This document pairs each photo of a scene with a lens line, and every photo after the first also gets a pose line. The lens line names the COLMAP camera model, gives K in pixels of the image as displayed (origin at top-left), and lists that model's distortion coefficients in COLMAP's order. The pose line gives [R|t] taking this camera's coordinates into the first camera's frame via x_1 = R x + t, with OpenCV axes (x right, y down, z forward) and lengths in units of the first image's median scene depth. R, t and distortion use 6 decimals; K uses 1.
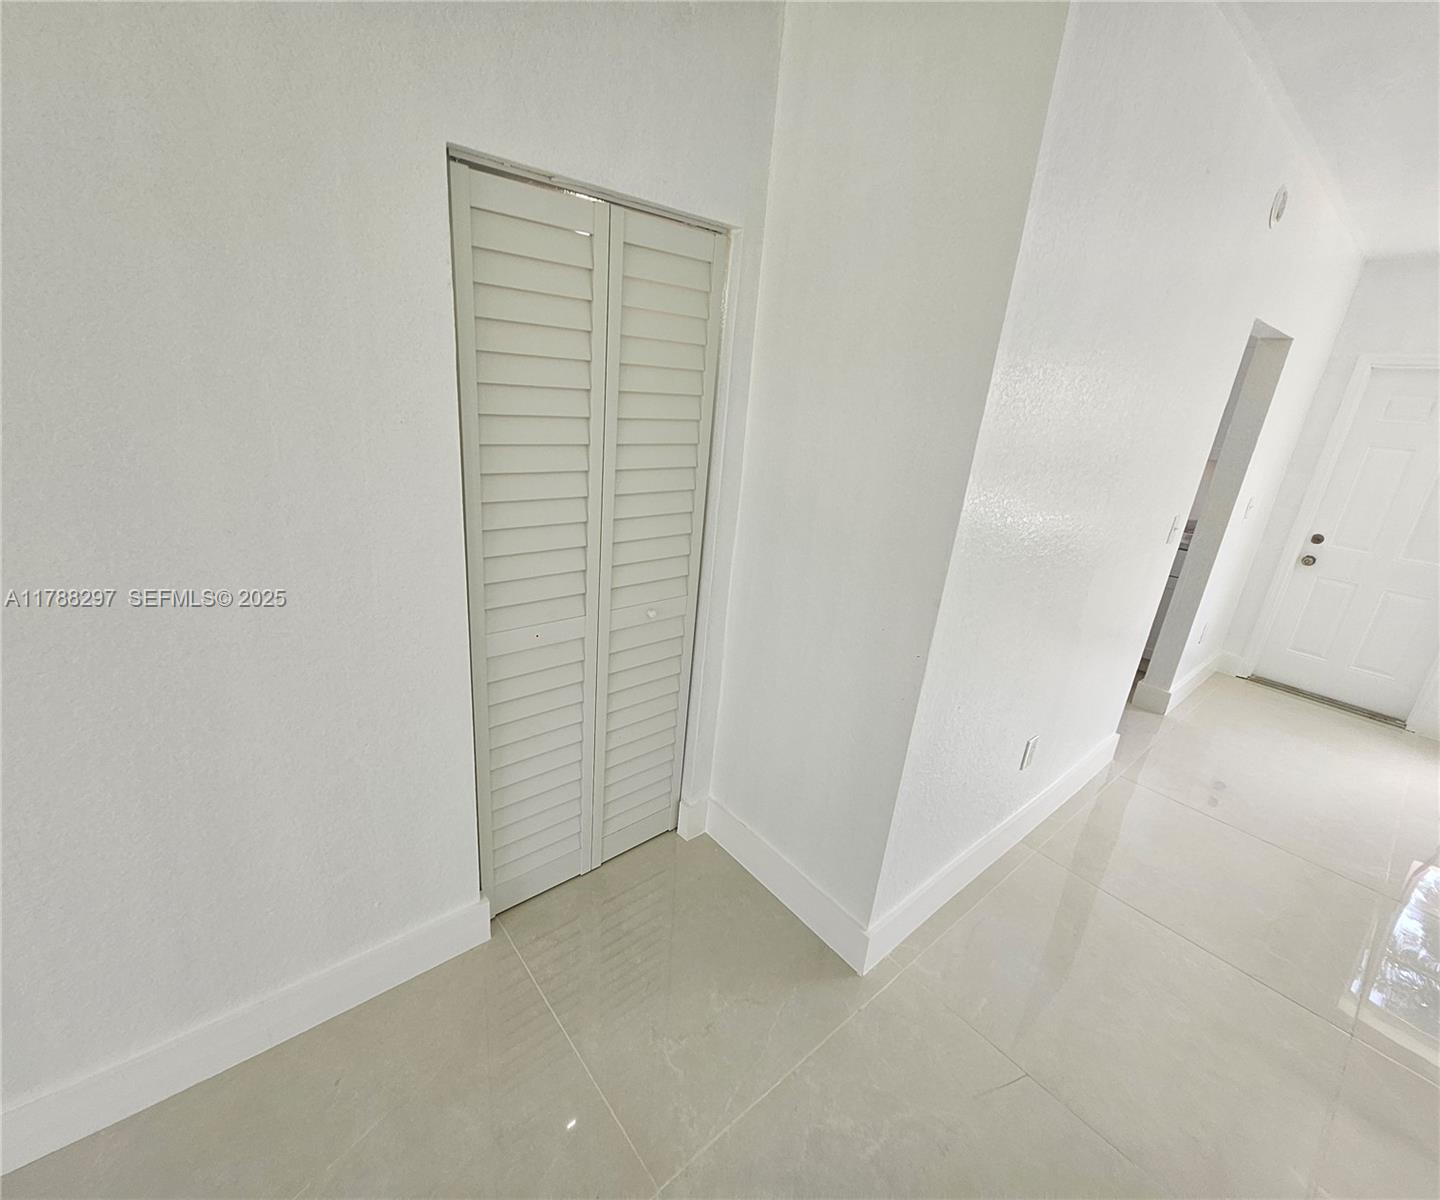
lens RADIAL K [[625.2, 0, 710.4], [0, 625.2, 594.6], [0, 0, 1]] dist [0.003972, -0.001814]
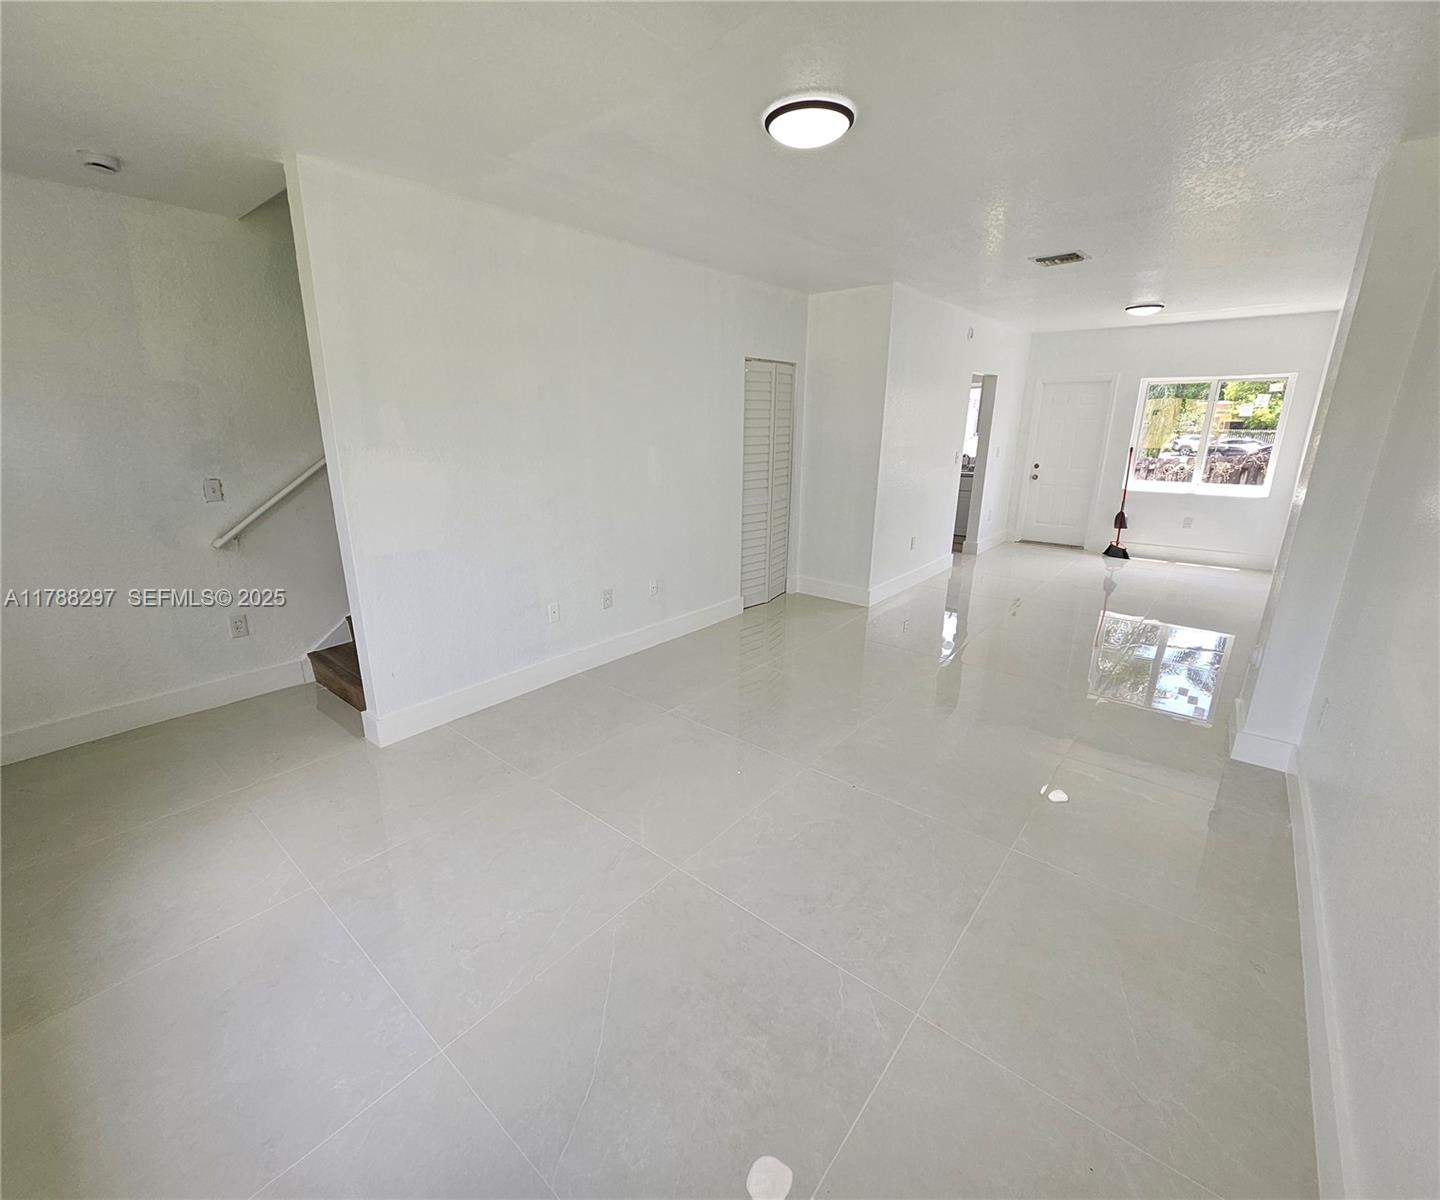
lens RADIAL K [[625.2, 0, 710.4], [0, 625.2, 594.6], [0, 0, 1]] dist [0.003972, -0.001814]
pose [[0.980835, -0.121697, 0.152159, -0.924251], [0.127694, 0.991352, -0.030245, 0.539514], [-0.147163, 0.049096, 0.987893, -1.787528]]
